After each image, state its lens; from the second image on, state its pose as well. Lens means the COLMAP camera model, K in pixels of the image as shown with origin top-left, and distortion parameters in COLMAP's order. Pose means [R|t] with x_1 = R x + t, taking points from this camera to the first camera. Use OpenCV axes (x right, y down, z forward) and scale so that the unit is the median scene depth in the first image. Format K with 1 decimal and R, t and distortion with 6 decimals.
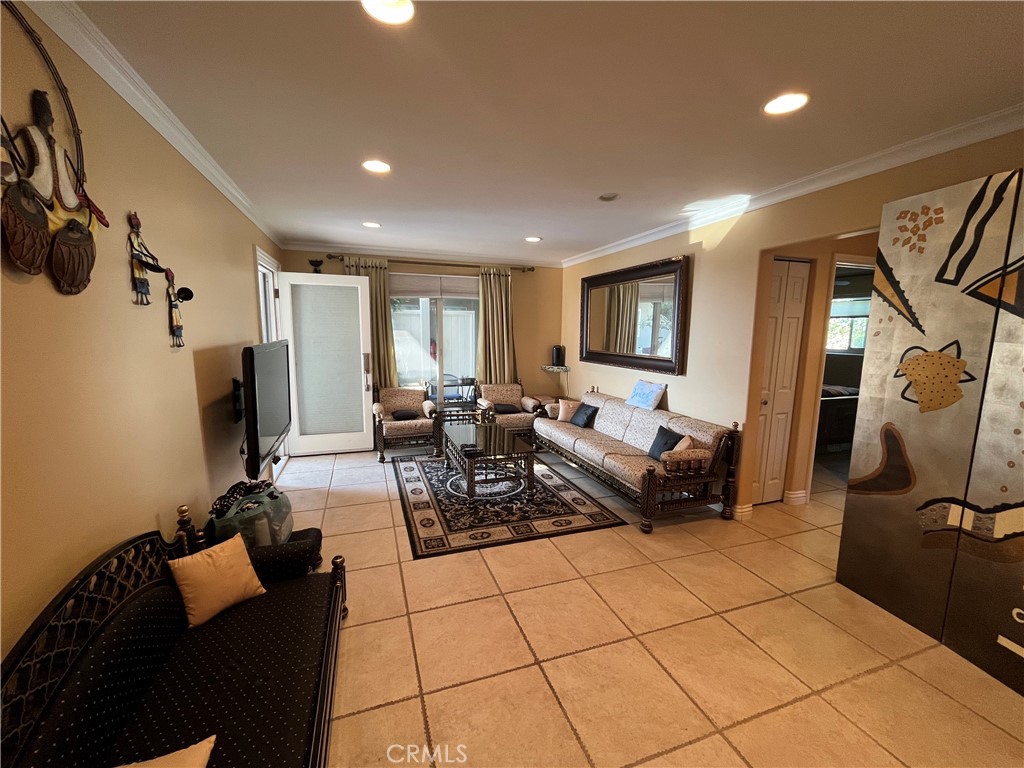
lens RADIAL K [[417.1, 0, 510.6], [0, 417.1, 388.9], [0, 0, 1]] dist [-0.002241, -0.000954]
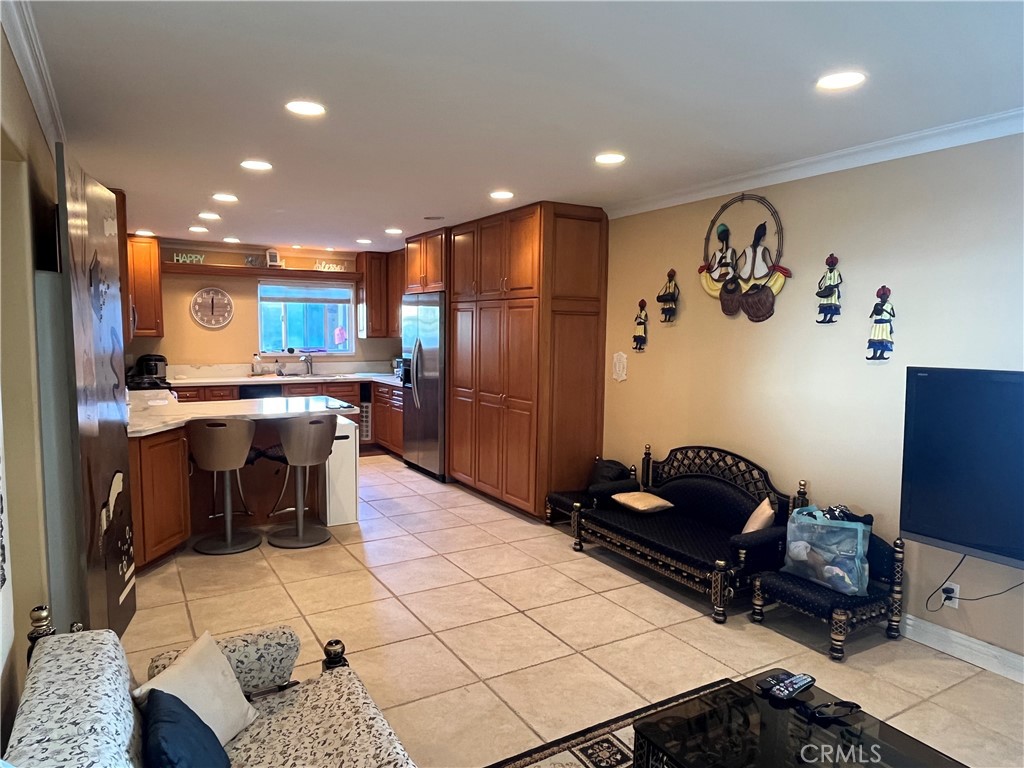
lens RADIAL K [[665.4, 0, 507.3], [0, 665.4, 390.8], [0, 0, 1]] dist [-0.002941, 0.000066]
pose [[-0.981141, -0.002451, -0.193280, 0.253339], [-0.047559, 0.972242, 0.229092, -0.211648], [0.187353, 0.233964, -0.954023, 1.419673]]
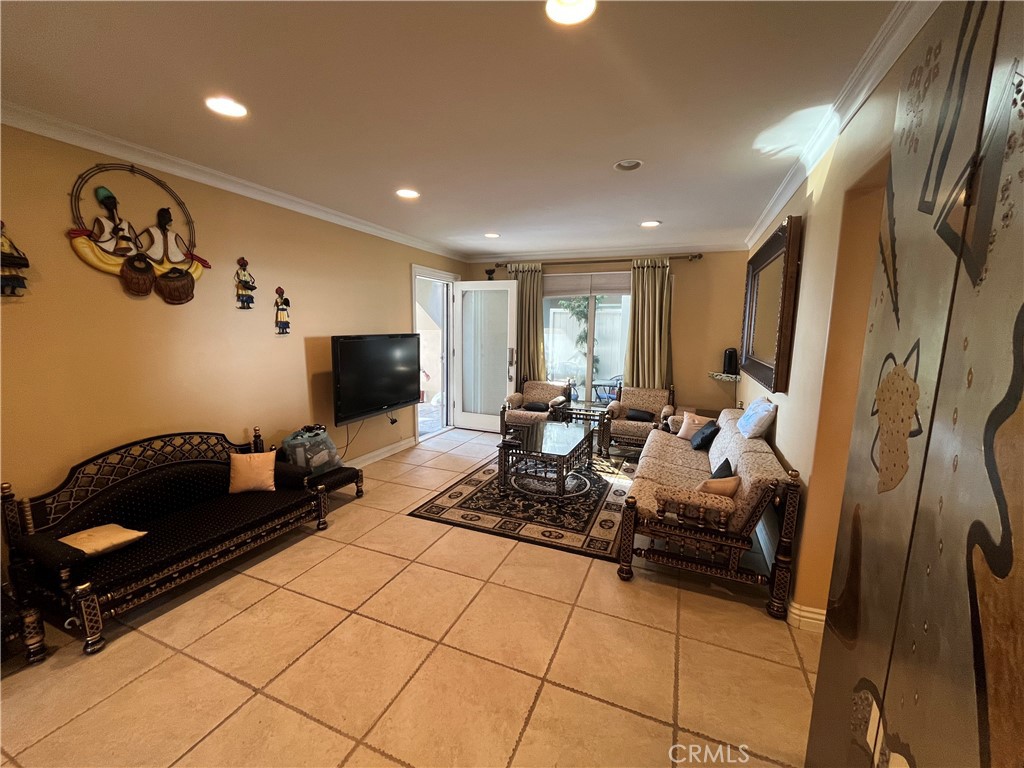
lens RADIAL K [[417.1, 0, 511.4], [0, 417.1, 388.9], [0, 0, 1]] dist [-0.002241, -0.000954]
pose [[0.743801, 0.099954, -0.660885, 0.577857], [-0.101969, 0.994150, 0.035596, -0.020984], [0.660577, 0.040914, 0.749642, 0.214081]]
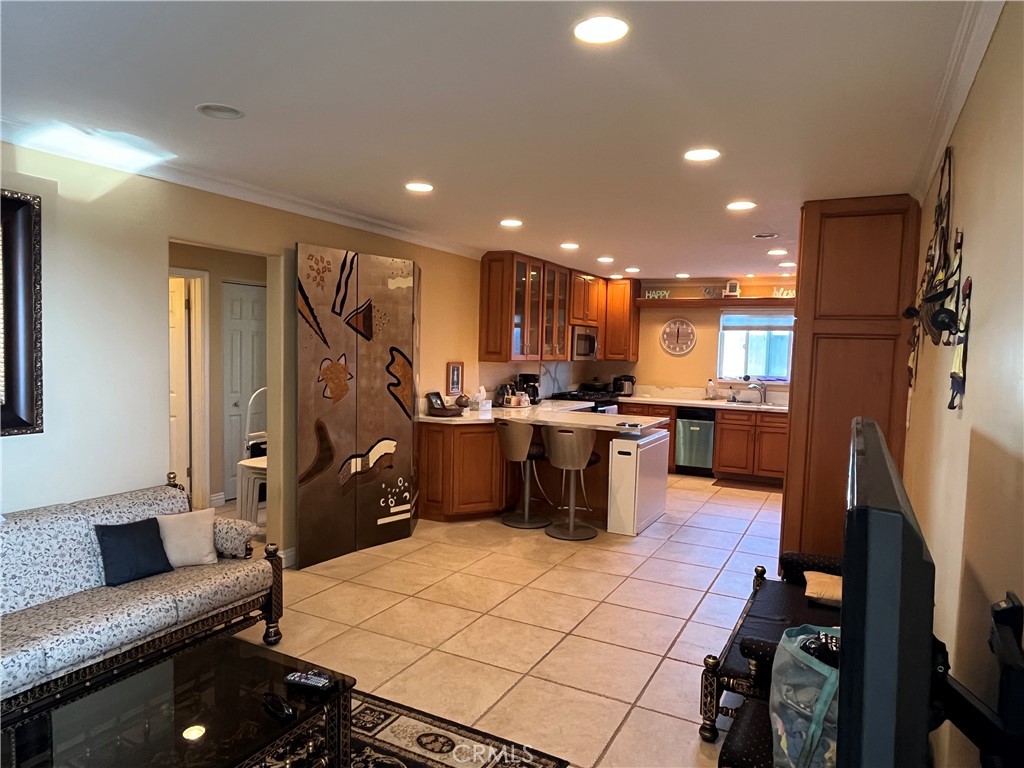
lens RADIAL K [[665.4, 0, 507.8], [0, 665.4, 392.3], [0, 0, 1]] dist [-0.002941, 0.000066]
pose [[-0.678800, -0.077082, 0.730266, -0.612441], [0.071447, 0.982824, 0.170152, -0.190484], [-0.730839, 0.167675, -0.661634, 1.206638]]
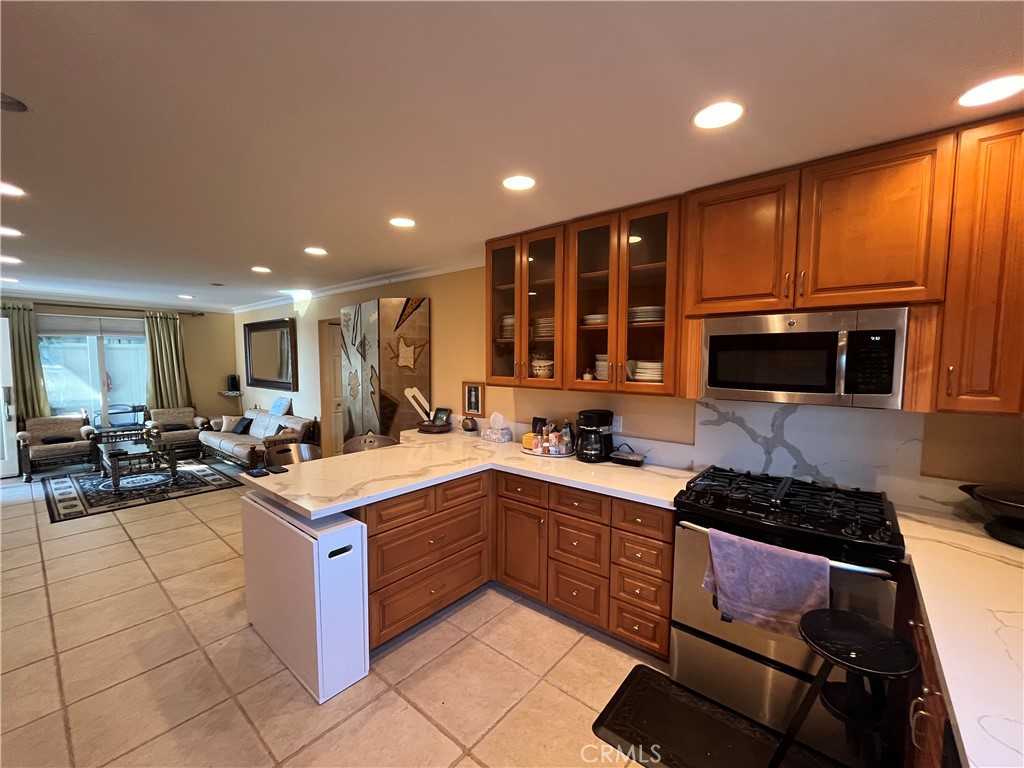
lens RADIAL K [[417.1, 0, 510.3], [0, 417.1, 387.9], [0, 0, 1]] dist [-0.002241, -0.000954]
pose [[0.859881, -0.042191, 0.508748, 0.331708], [0.075599, 0.996115, -0.045168, 0.094046], [-0.504866, 0.077300, 0.859730, -0.846951]]
